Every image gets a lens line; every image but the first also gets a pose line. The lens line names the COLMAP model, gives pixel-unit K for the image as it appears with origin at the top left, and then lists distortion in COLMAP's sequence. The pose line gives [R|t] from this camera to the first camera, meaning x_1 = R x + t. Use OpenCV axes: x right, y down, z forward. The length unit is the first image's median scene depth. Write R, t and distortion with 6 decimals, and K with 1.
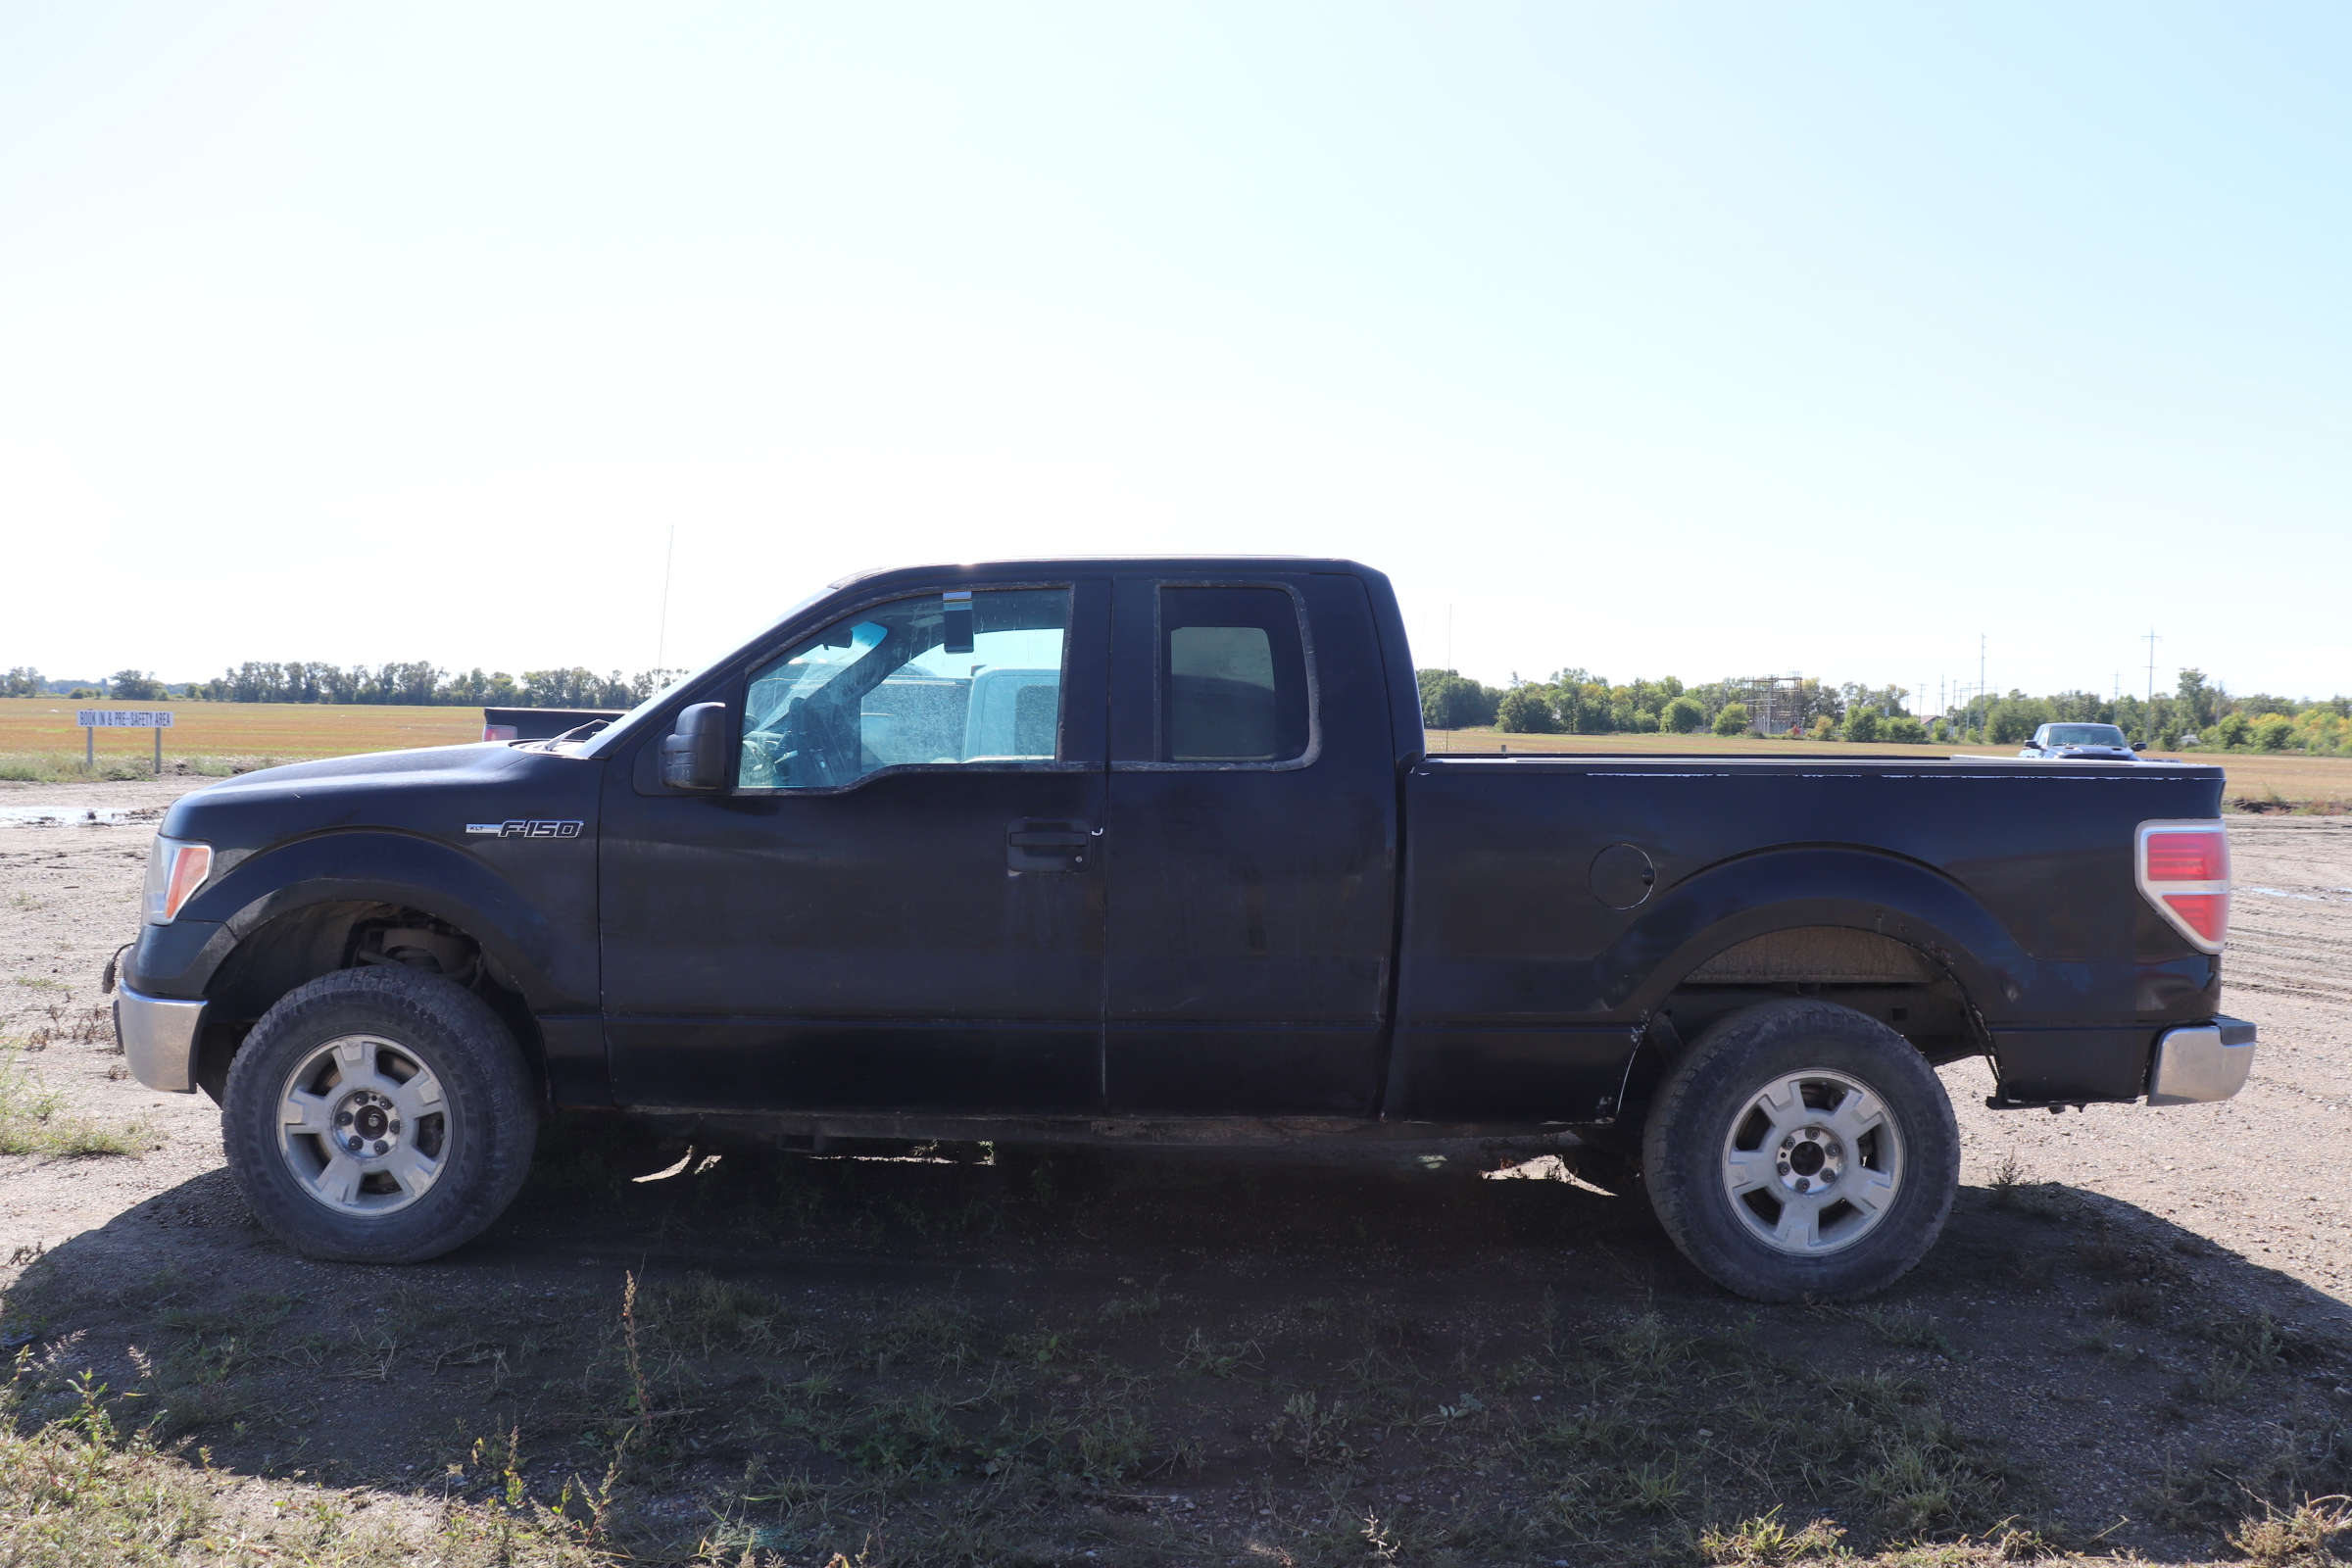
lens RADIAL K [[1935.0, 0, 1176.0], [0, 1935.0, 784.0], [0, 0, 1]] dist [-0.188563, 0.186006]
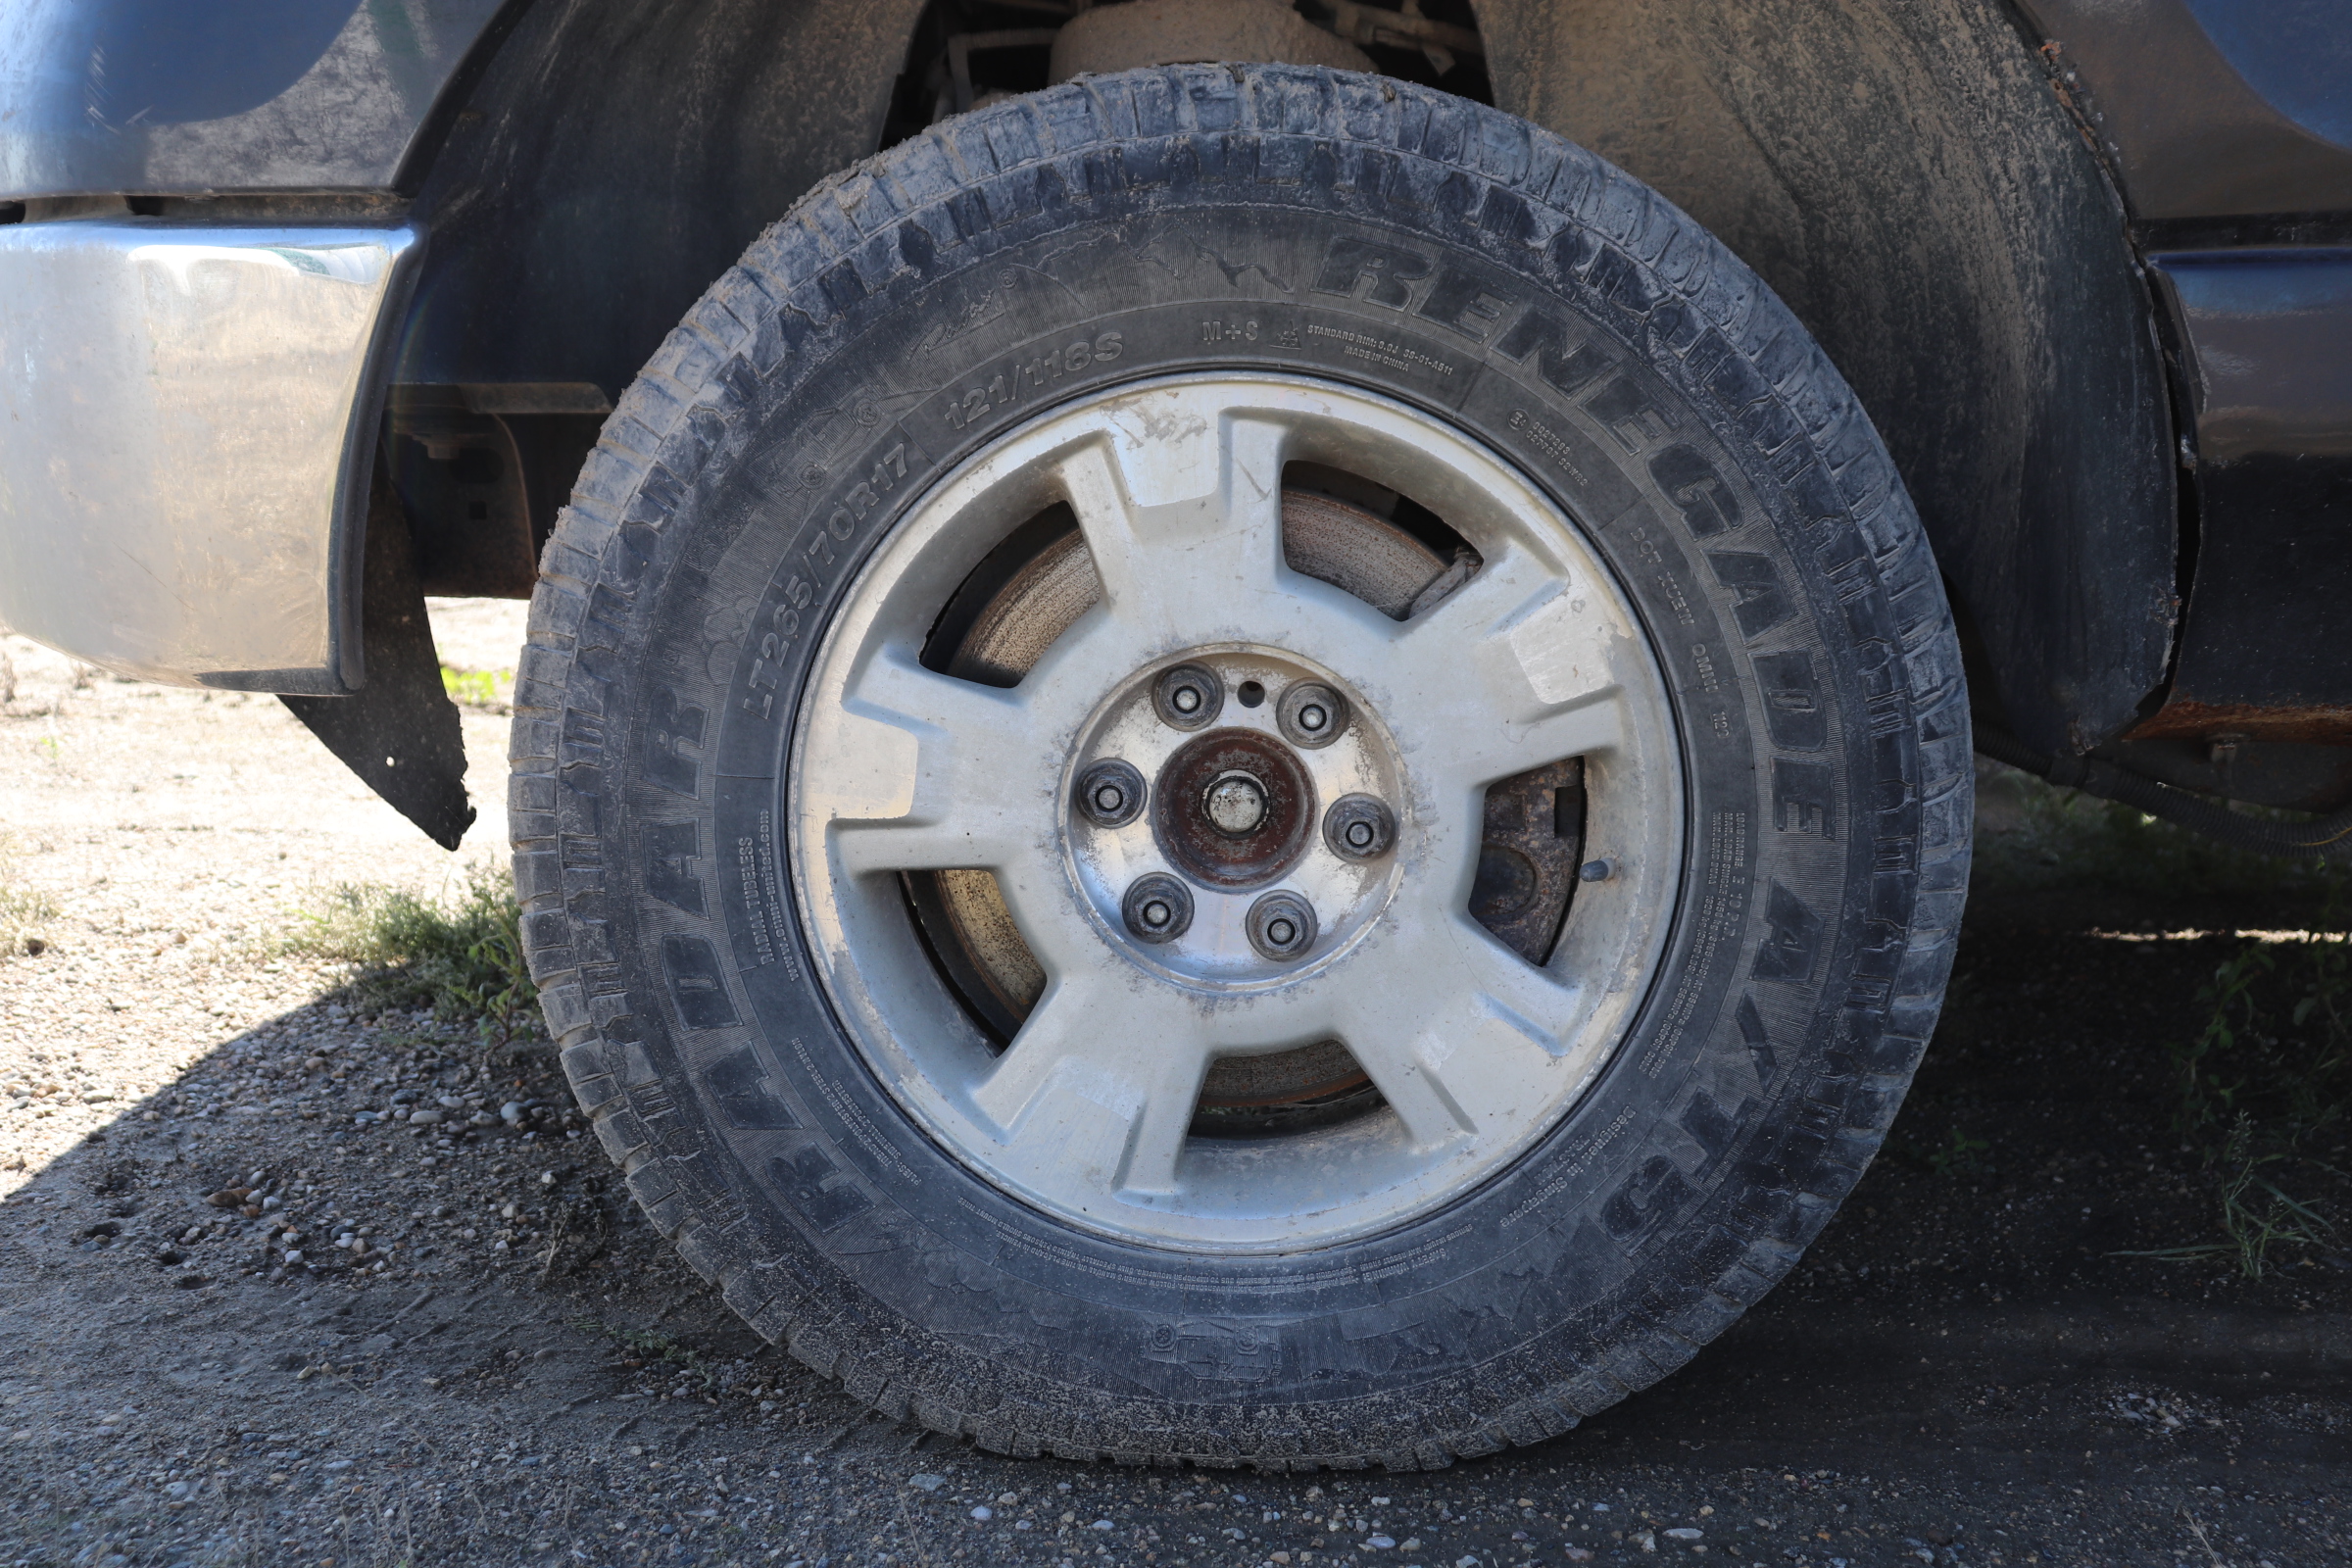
lens RADIAL K [[2744.2, 0, 1176.0], [0, 2744.2, 784.0], [0, 0, 1]] dist [-0.012128, -0.001218]
pose [[0.999548, -0.004567, -0.029729, -0.431525], [0.008589, 0.990586, 0.136624, 0.137199], [0.028825, -0.136817, 0.990177, 0.702517]]
